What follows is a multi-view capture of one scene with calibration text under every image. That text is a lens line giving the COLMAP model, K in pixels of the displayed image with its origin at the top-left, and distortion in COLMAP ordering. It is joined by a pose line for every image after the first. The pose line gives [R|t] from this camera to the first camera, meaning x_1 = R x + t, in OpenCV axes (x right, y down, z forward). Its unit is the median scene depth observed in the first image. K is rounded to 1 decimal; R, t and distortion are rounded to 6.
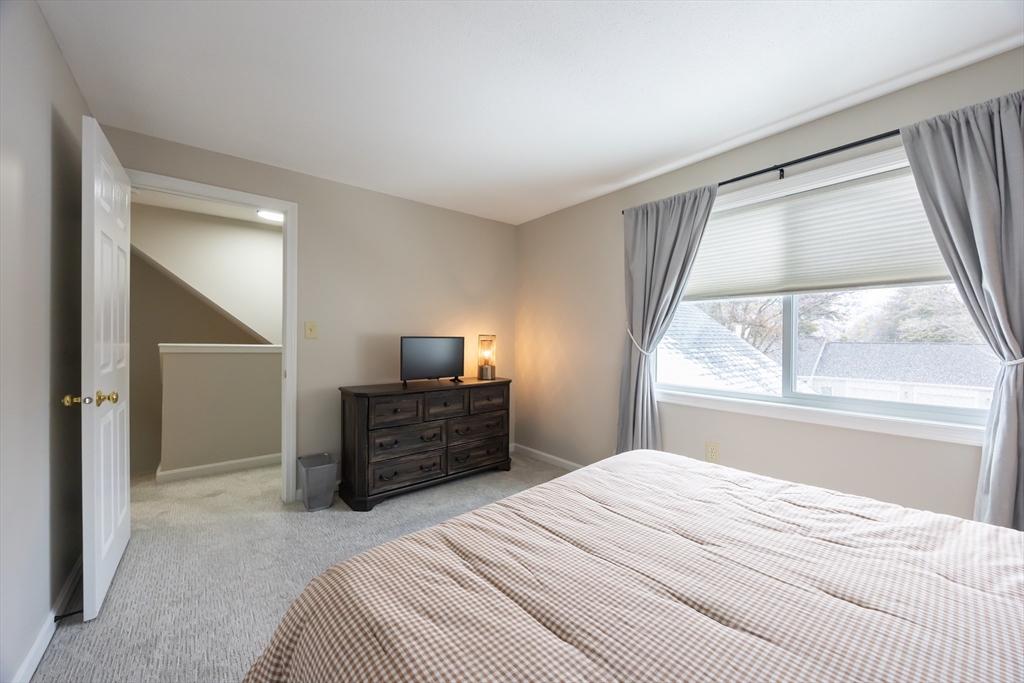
lens RADIAL K [[389.8, 0, 511.6], [0, 389.8, 341.0], [0, 0, 1]] dist [-0.002860, -0.000462]
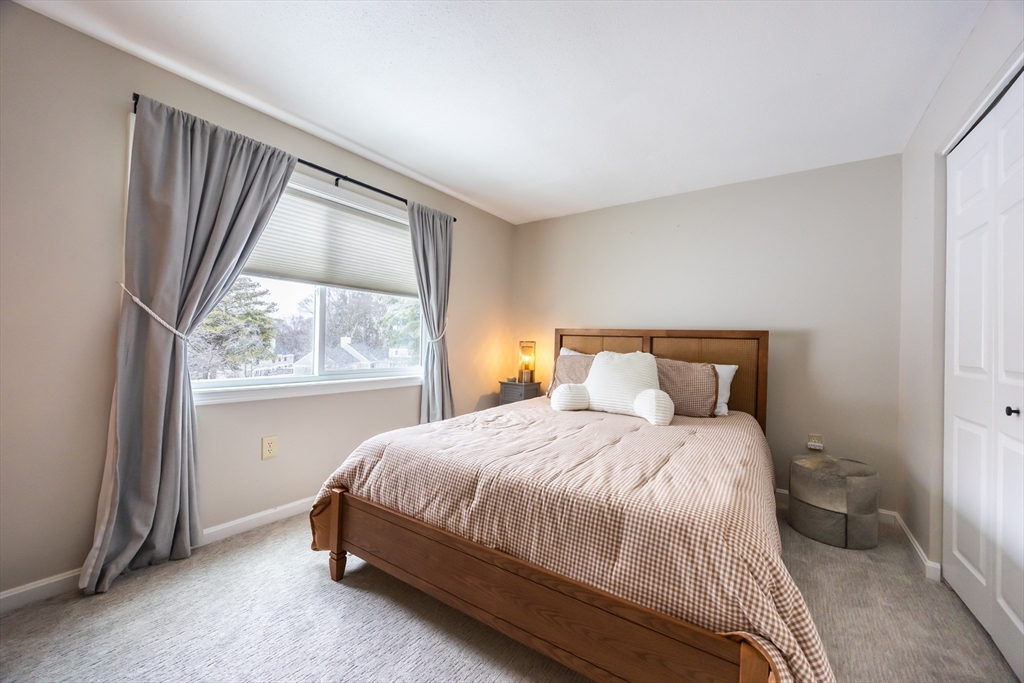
lens RADIAL K [[389.8, 0, 517.6], [0, 389.8, 340.2], [0, 0, 1]] dist [-0.002860, -0.000462]
pose [[-0.283898, -0.003738, 0.958847, -0.724757], [-0.024376, 0.999697, -0.003320, 0.039534], [-0.958544, -0.024315, -0.283904, 1.013960]]
